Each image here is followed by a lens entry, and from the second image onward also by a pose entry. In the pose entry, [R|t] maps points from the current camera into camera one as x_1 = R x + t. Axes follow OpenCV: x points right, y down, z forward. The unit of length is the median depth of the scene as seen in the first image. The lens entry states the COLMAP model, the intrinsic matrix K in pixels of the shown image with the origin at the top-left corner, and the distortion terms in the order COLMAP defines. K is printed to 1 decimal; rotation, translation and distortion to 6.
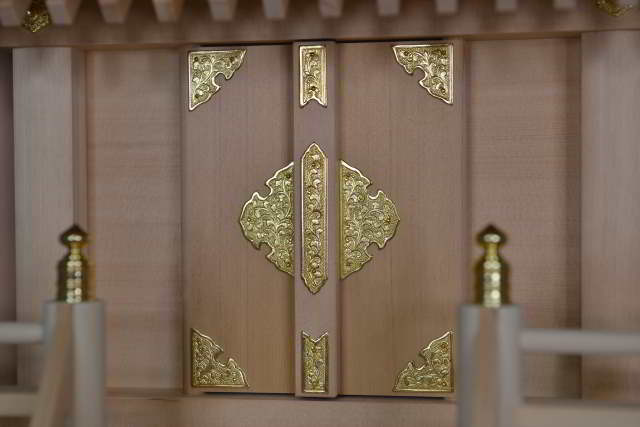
lens RADIAL K [[1268.1, 0, 320.0], [0, 1268.1, 213.5], [0, 0, 1]] dist [0.022041, 0.048264]
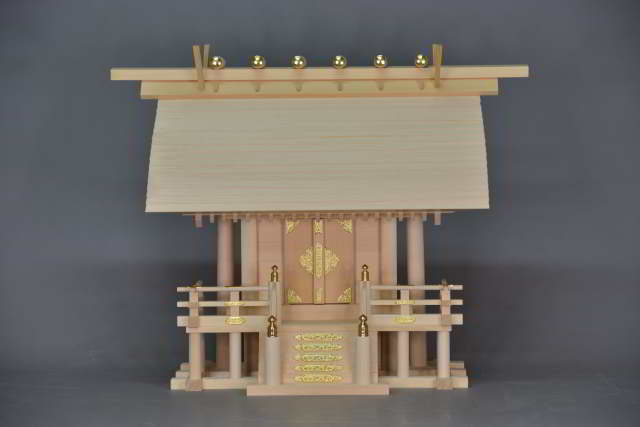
lens RADIAL K [[2588.3, 0, 320.0], [0, 2588.3, 213.5], [0, 0, 1]] dist [0.271091, 0.679919]
pose [[0.981341, -0.007749, 0.192119, -1.603068], [0.000238, 0.999236, 0.039091, -0.475344], [-0.192275, -0.038316, 0.980593, -7.185959]]
